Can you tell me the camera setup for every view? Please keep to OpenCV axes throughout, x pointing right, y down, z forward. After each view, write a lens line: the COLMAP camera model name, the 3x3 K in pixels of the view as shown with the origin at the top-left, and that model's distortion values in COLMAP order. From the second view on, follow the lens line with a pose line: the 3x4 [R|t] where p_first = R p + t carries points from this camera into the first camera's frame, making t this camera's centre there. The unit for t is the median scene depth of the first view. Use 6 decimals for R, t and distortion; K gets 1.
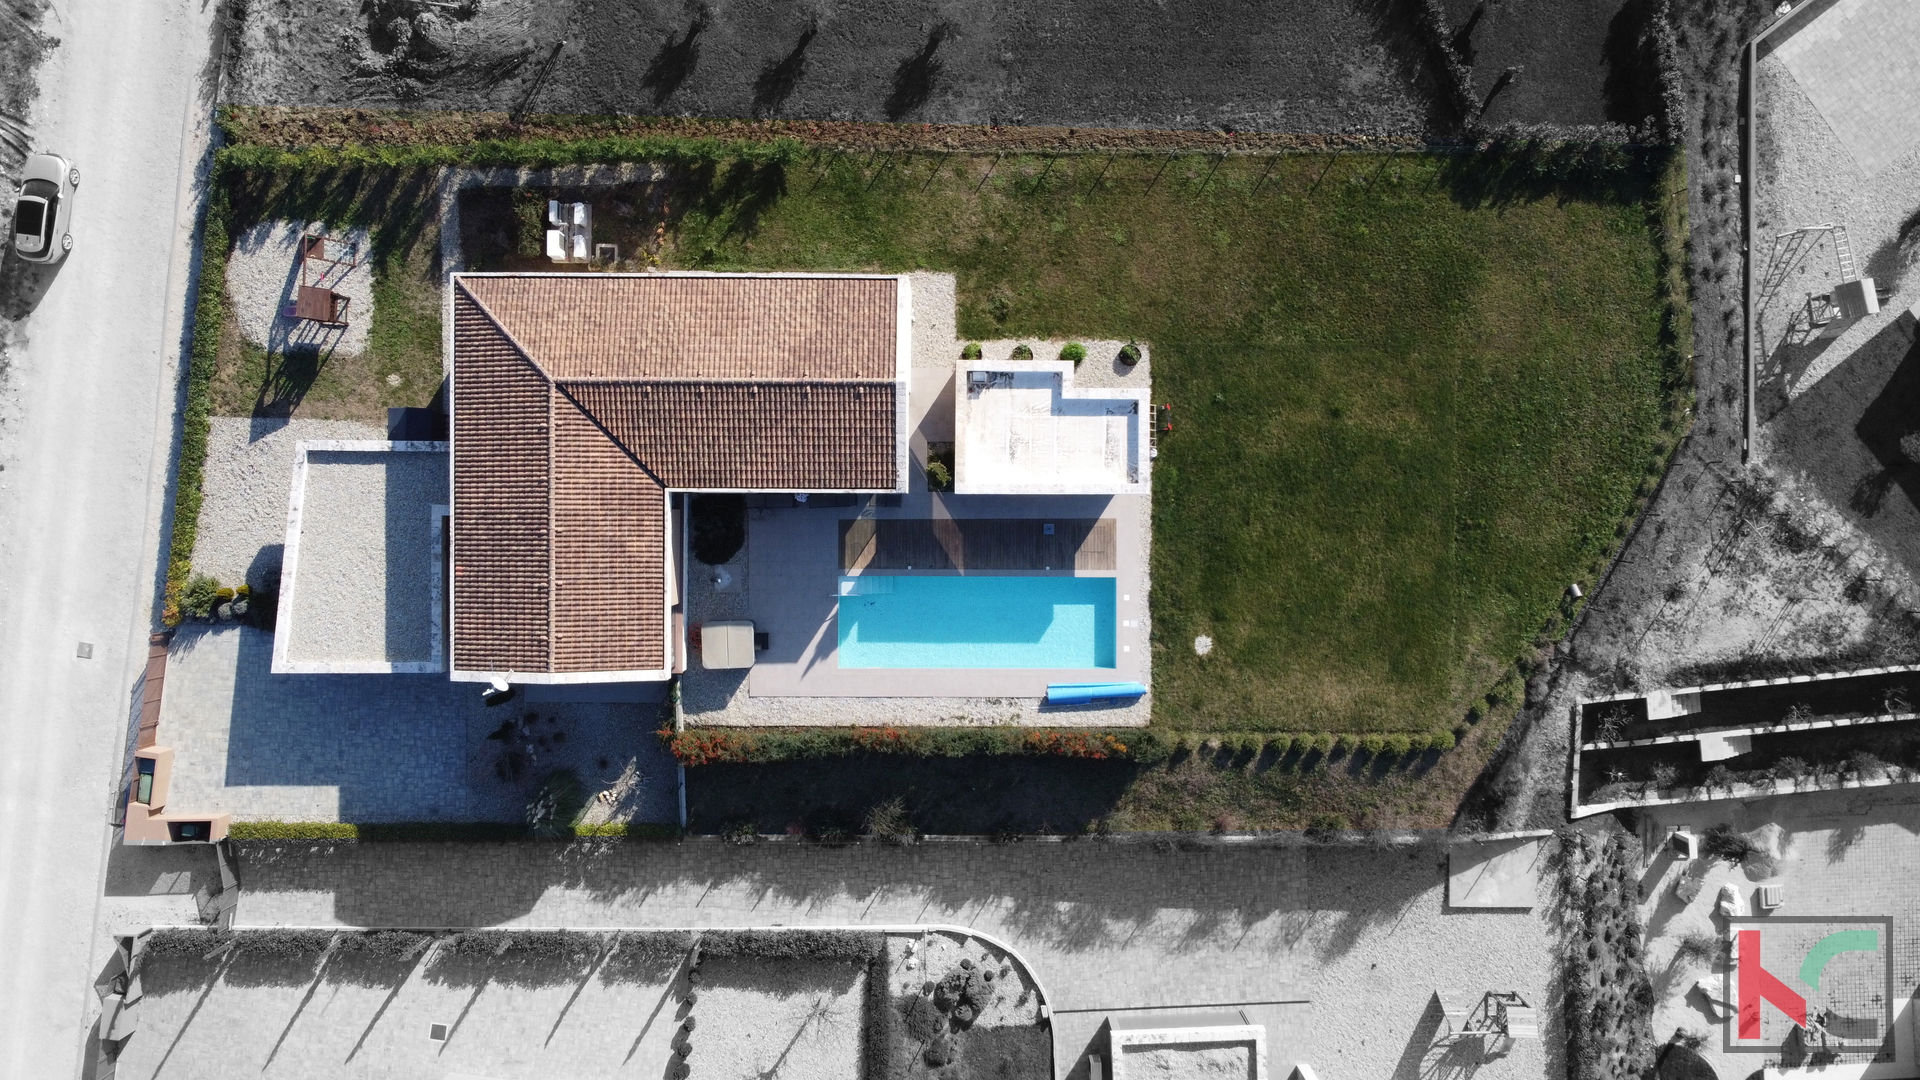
lens RADIAL K [[1455.4, 0, 970.3], [0, 1455.4, 543.5], [0, 0, 1]] dist [0.010717, -0.021792]
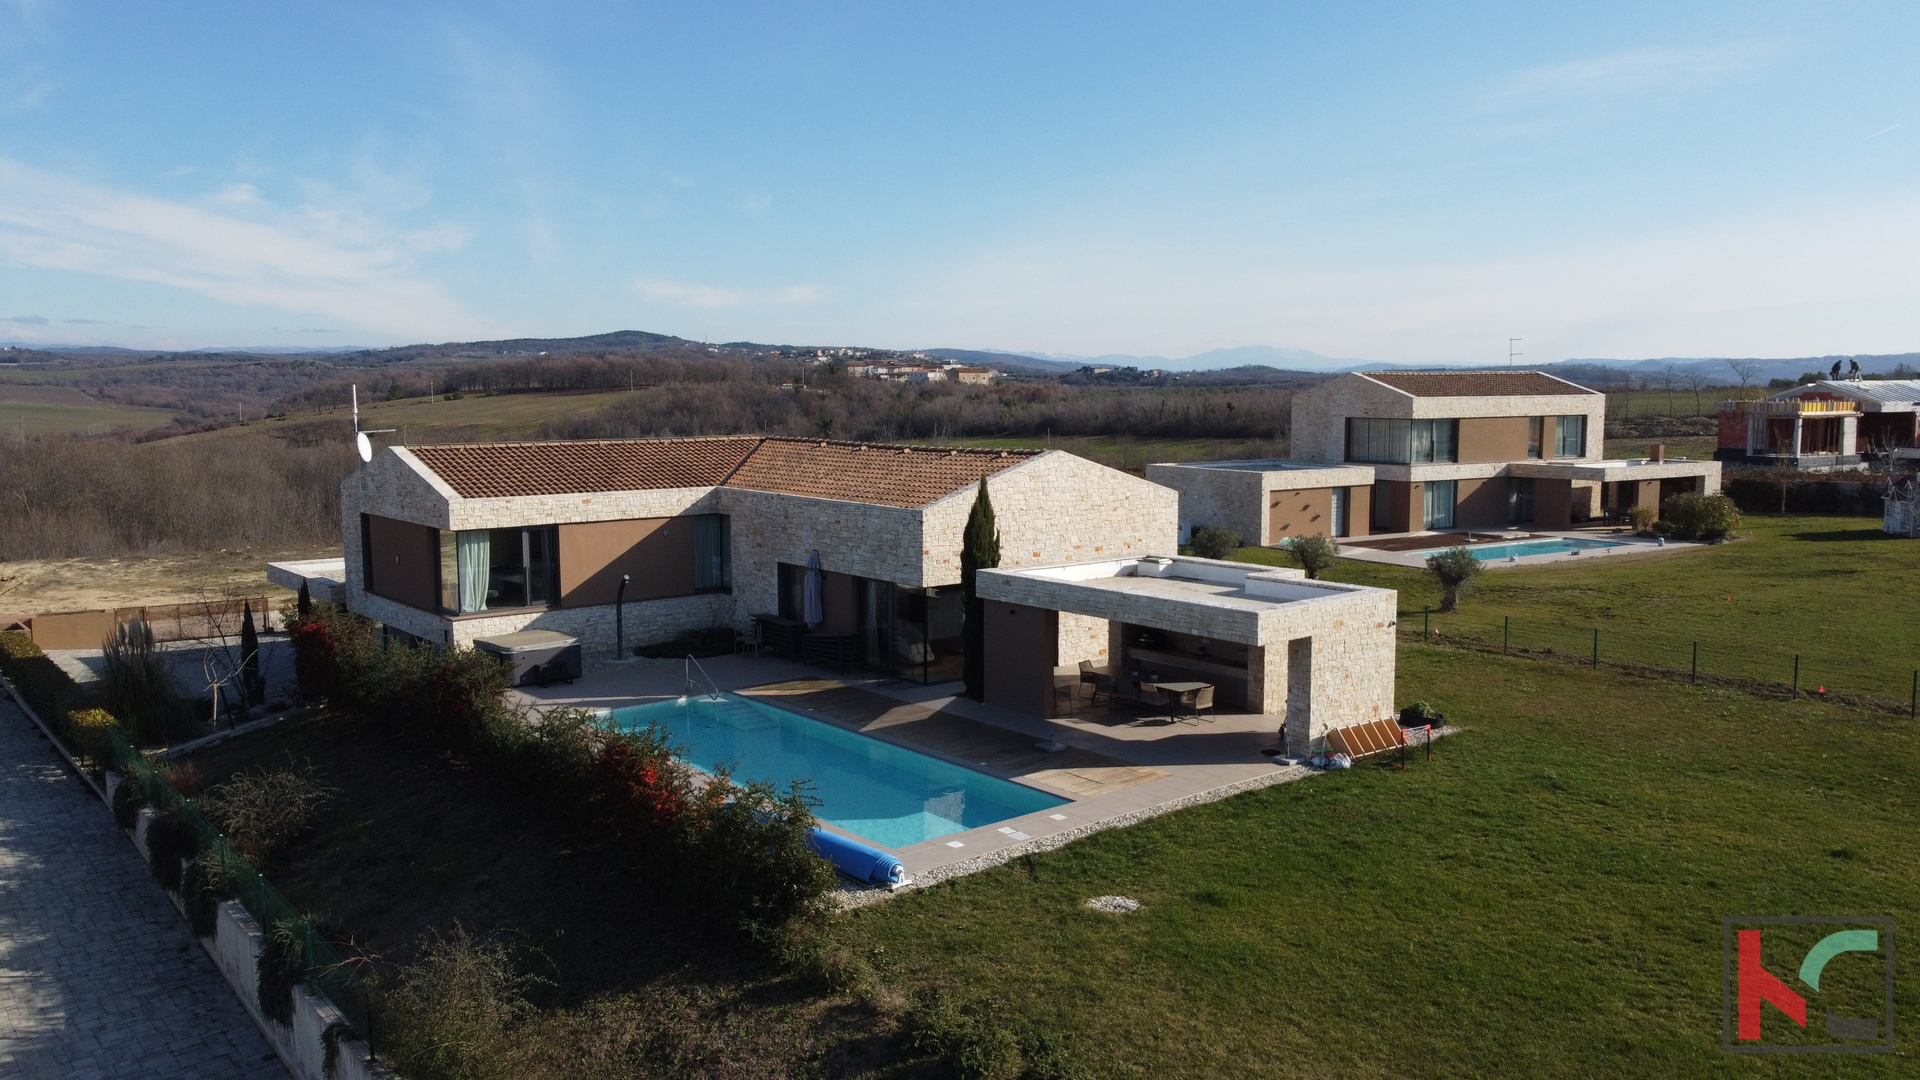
lens RADIAL K [[1455.4, 0, 970.3], [0, 1455.4, 543.5], [0, 0, 1]] dist [0.010717, -0.021792]
pose [[0.638857, 0.071172, -0.766026, 0.381923], [-0.769323, 0.056497, -0.636357, 0.295828], [-0.002012, 0.995863, 0.090848, 0.888418]]
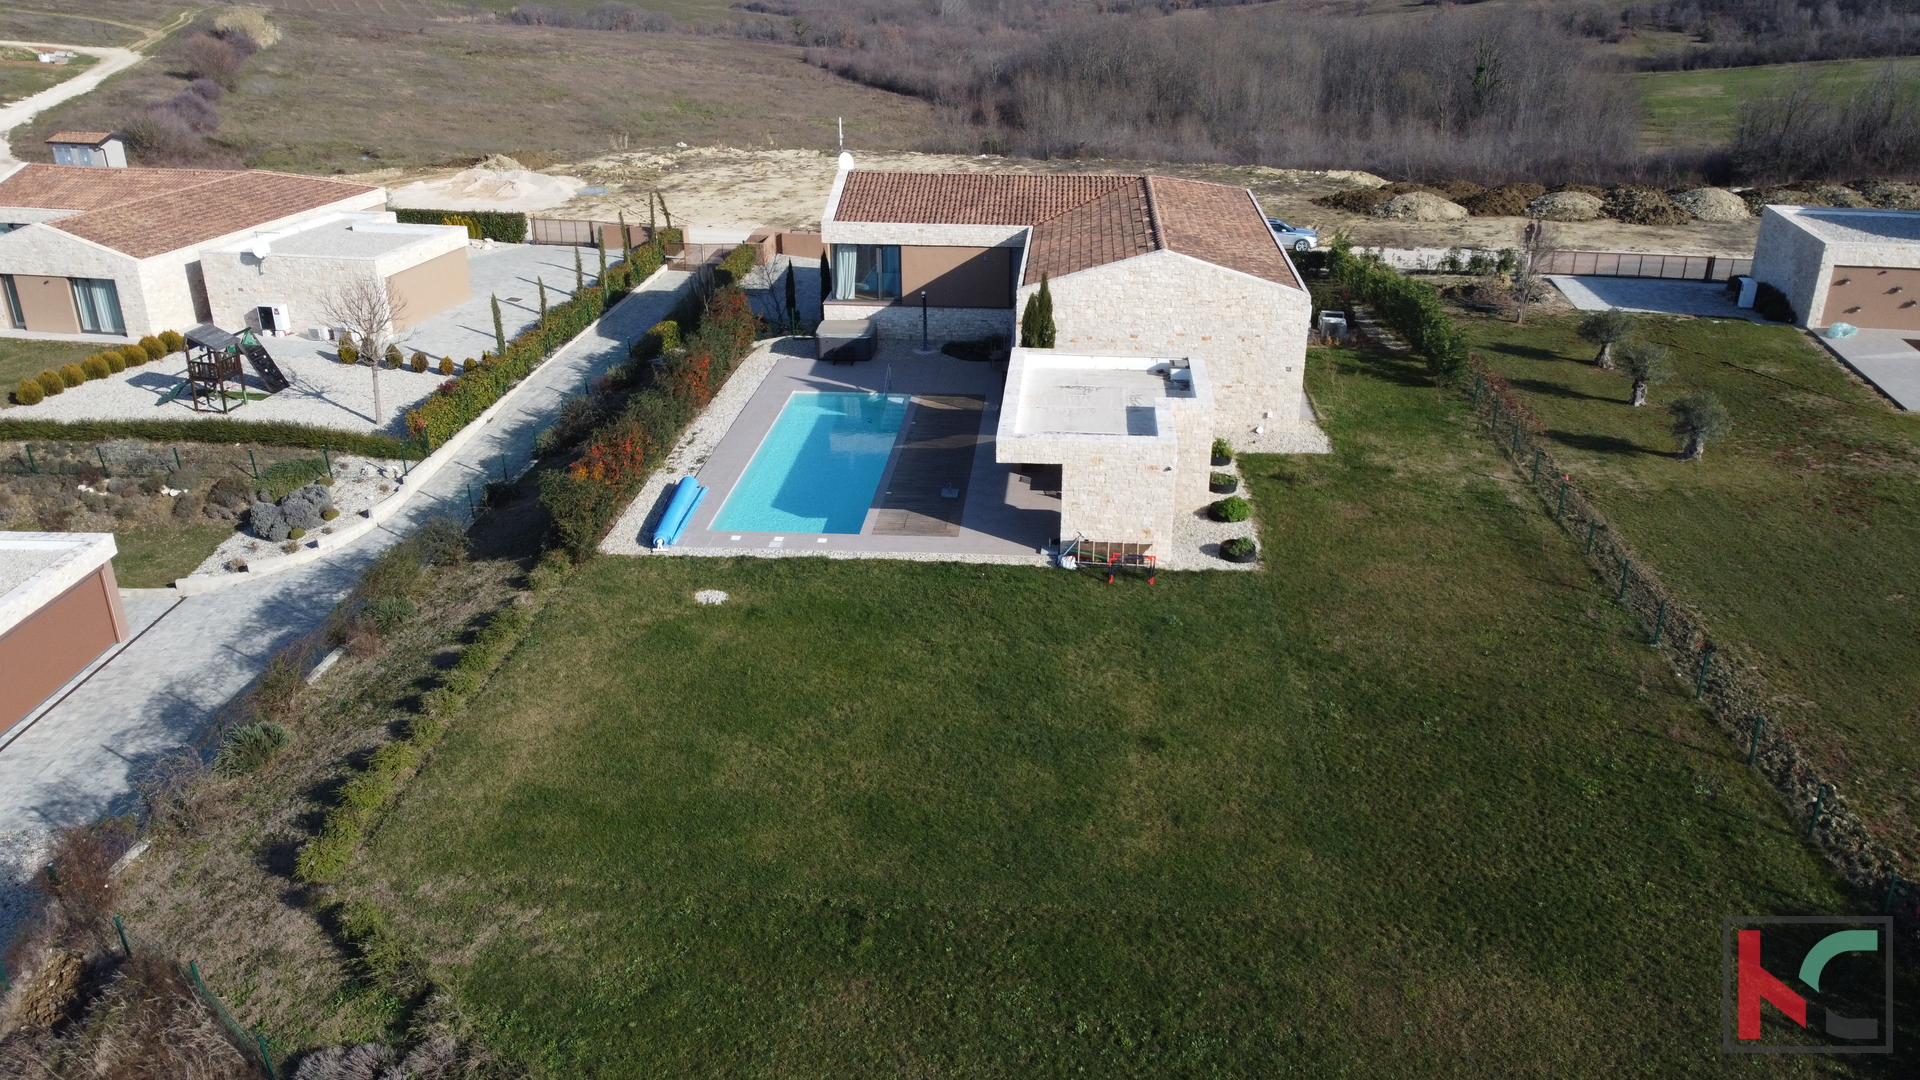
lens RADIAL K [[1451.0, 0, 973.2], [0, 1451.0, 545.3], [0, 0, 1]] dist [0.014264, -0.003355]
pose [[-0.071643, 0.386726, -0.919408, 0.639481], [-0.997213, -0.047018, 0.057928, -0.057580], [-0.020826, 0.920995, 0.389017, 0.769061]]
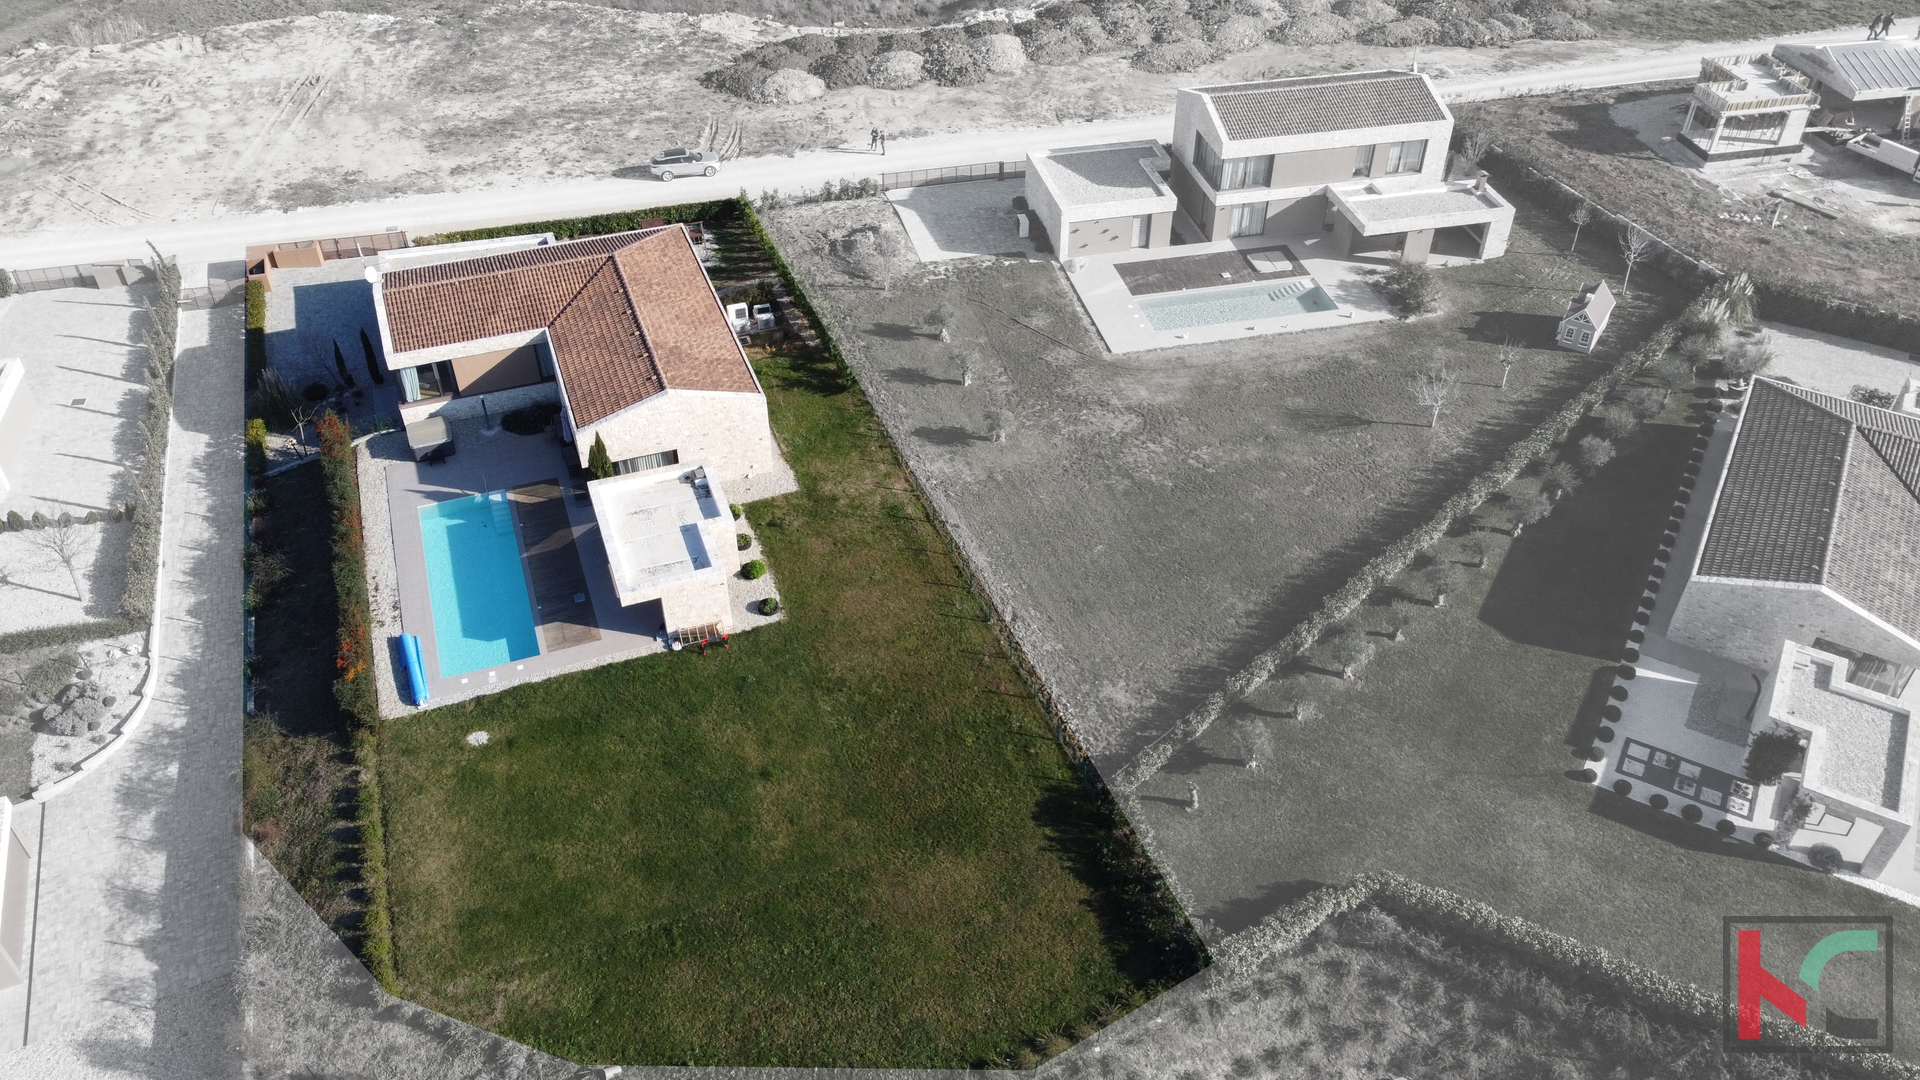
lens RADIAL K [[1455.4, 0, 970.3], [0, 1455.4, 543.5], [0, 0, 1]] dist [0.010717, -0.021792]
pose [[0.354597, 0.592338, -0.723461, 0.848580], [-0.934851, 0.209908, -0.286344, 0.017738], [-0.017753, 0.777865, 0.628181, 0.332271]]
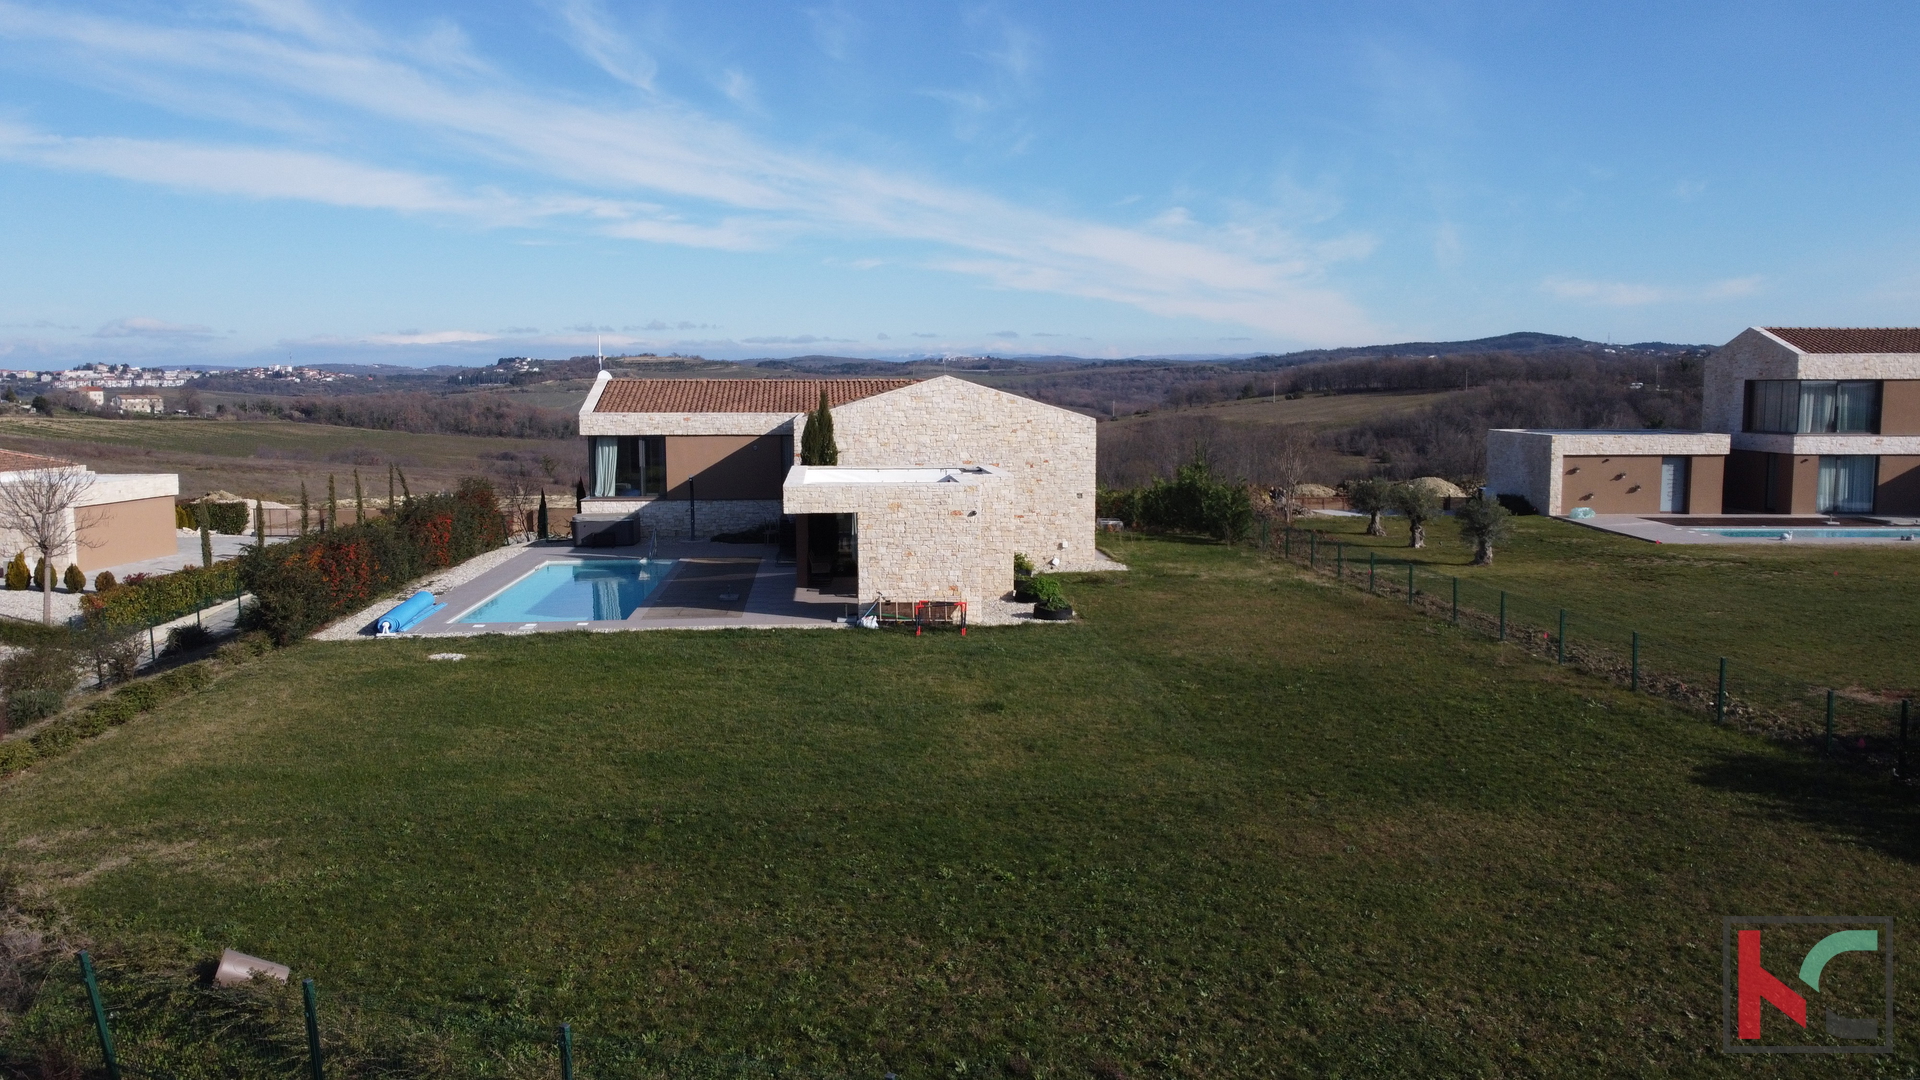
lens RADIAL K [[1455.4, 0, 970.3], [0, 1455.4, 543.5], [0, 0, 1]] dist [0.010717, -0.021792]
pose [[0.098182, 0.093333, -0.990782, 0.620376], [-0.995077, -0.004327, -0.099015, -0.047017], [-0.013528, 0.995626, 0.092448, 0.918759]]
